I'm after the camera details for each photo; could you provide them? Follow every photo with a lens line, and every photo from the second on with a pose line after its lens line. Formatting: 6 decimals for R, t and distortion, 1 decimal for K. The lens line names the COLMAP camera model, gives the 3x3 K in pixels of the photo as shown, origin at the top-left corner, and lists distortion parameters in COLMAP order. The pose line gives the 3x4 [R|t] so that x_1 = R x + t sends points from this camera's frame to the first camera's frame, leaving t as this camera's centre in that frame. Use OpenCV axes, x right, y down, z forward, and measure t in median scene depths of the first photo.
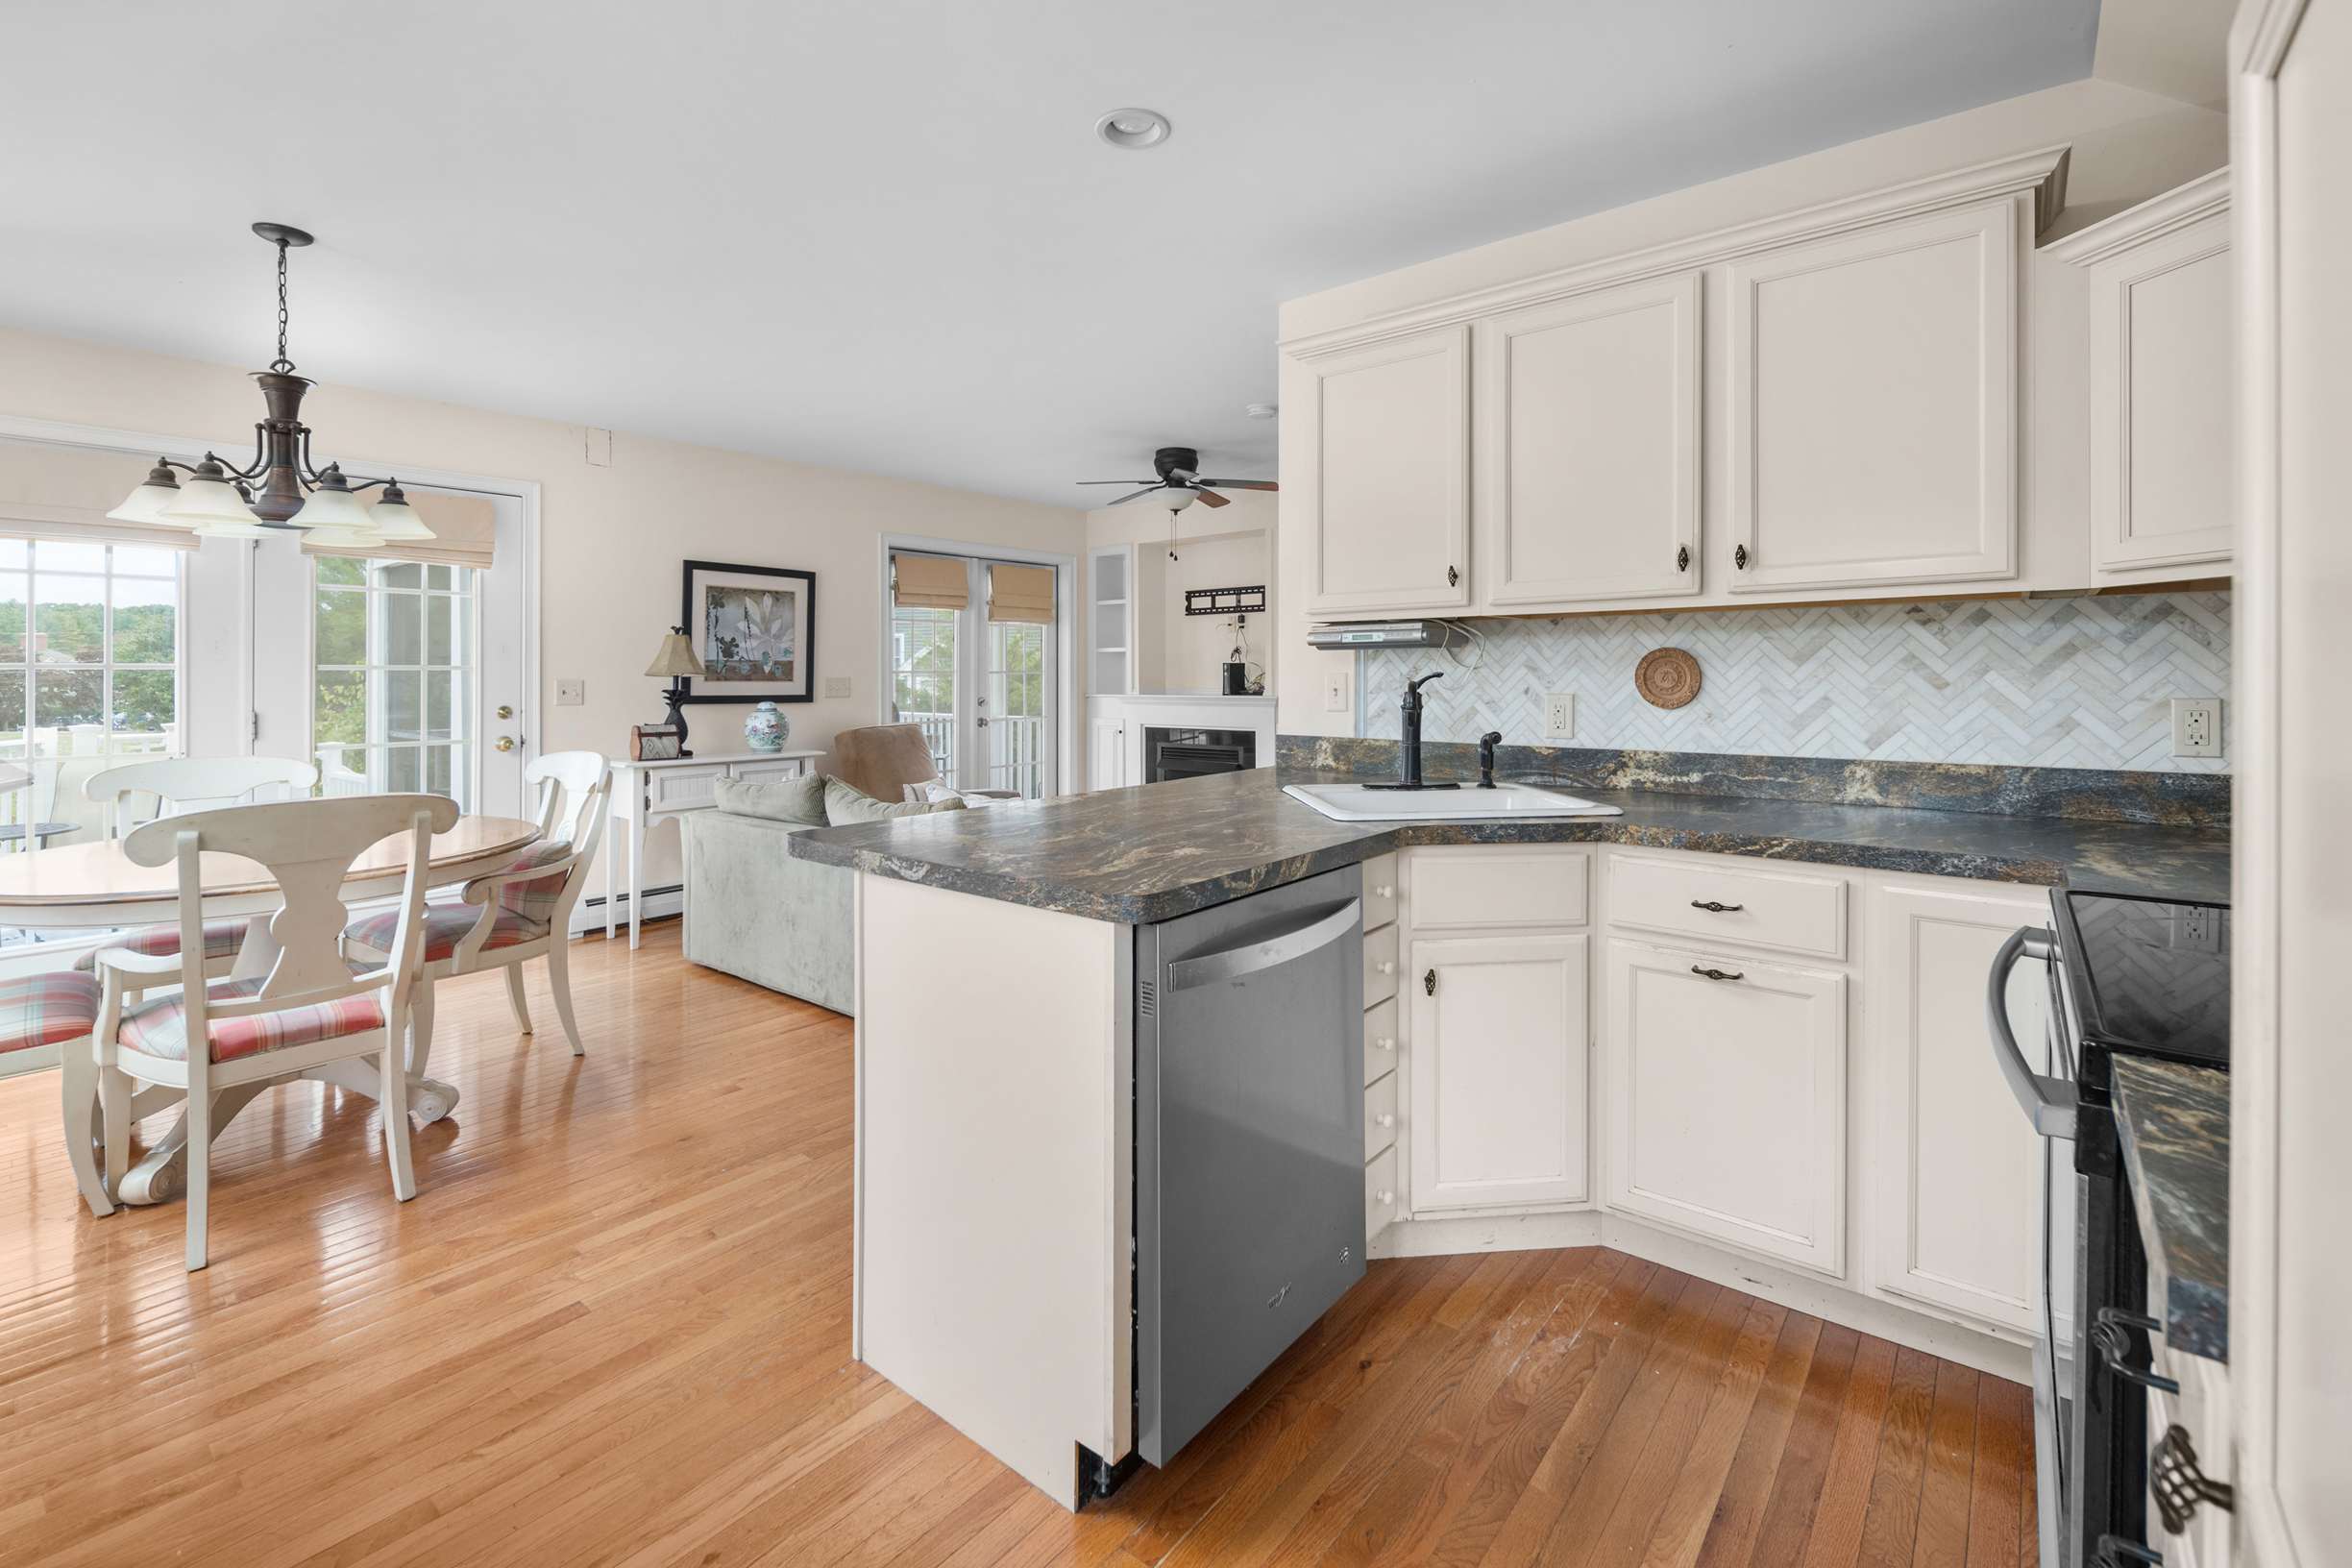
lens RADIAL K [[1029.0, 0, 1195.7], [0, 1029.0, 660.4], [0, 0, 1]] dist [0.008257, -0.000882]
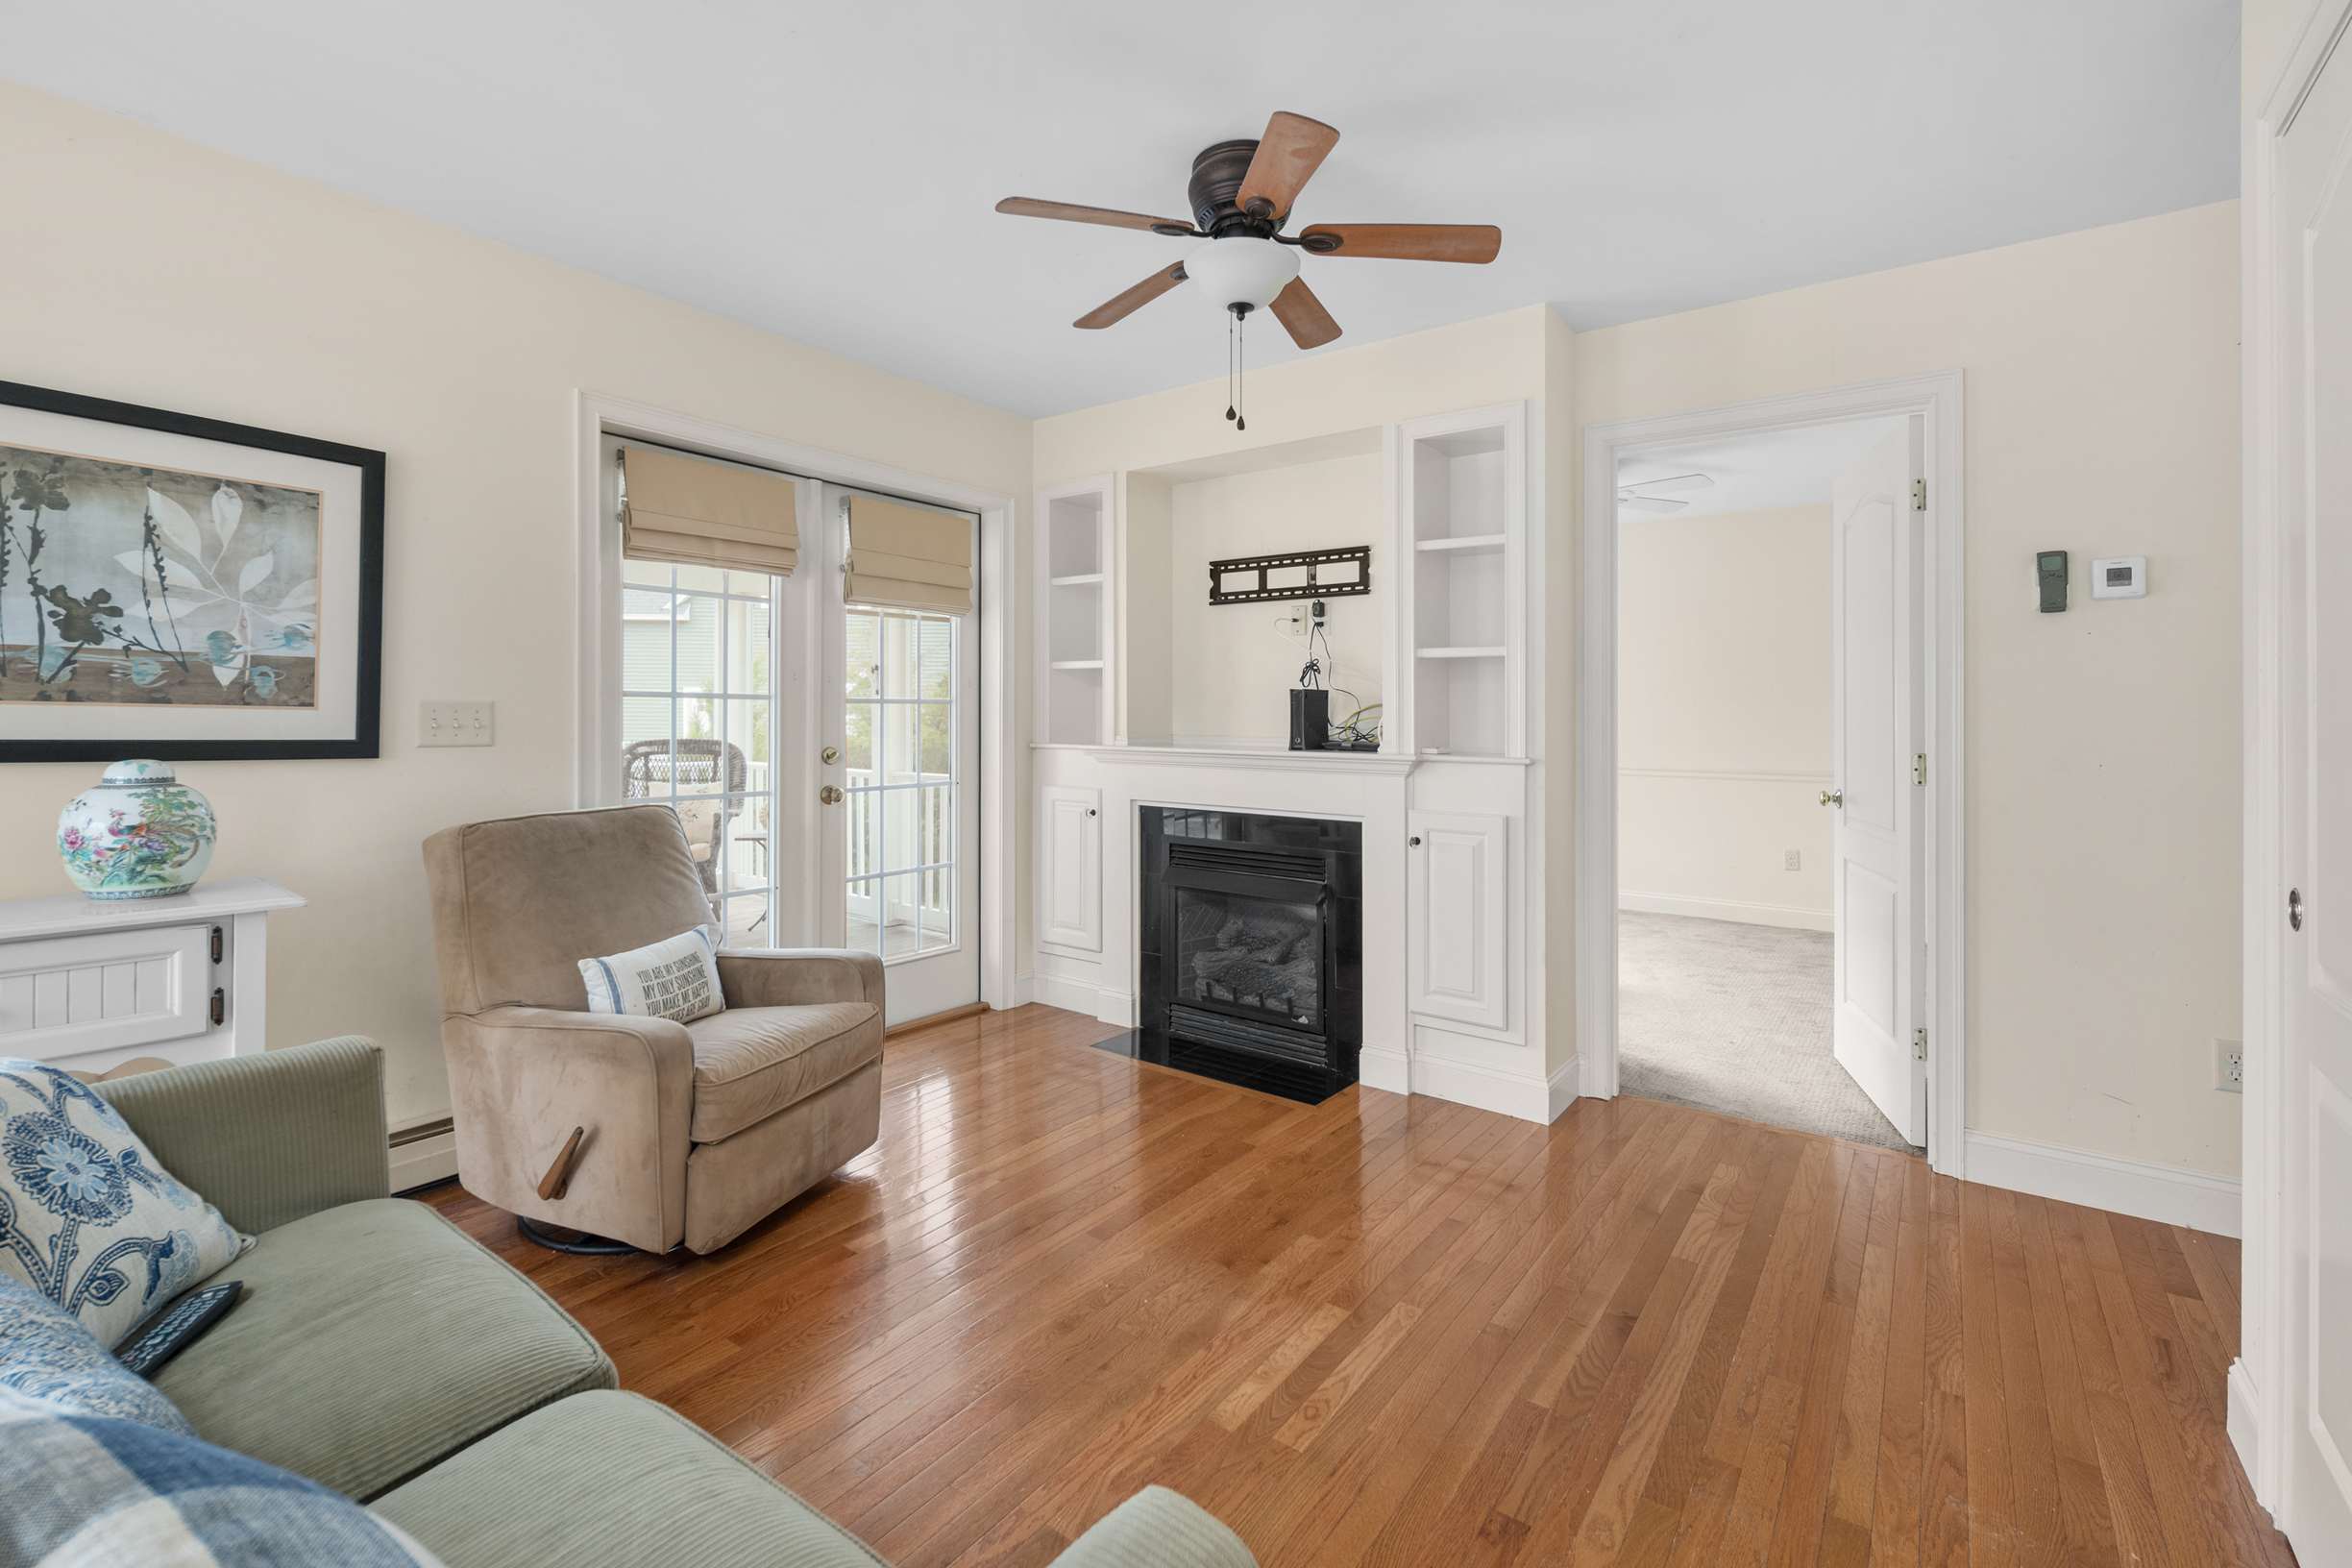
lens RADIAL K [[1029.0, 0, 1178.3], [0, 1029.0, 719.7], [0, 0, 1]] dist [0.008257, -0.000882]
pose [[0.999516, 0.014326, 0.027615, -0.047414], [-0.014674, 0.999815, 0.012425, 0.013240], [-0.027432, -0.012824, 0.999541, 0.507685]]
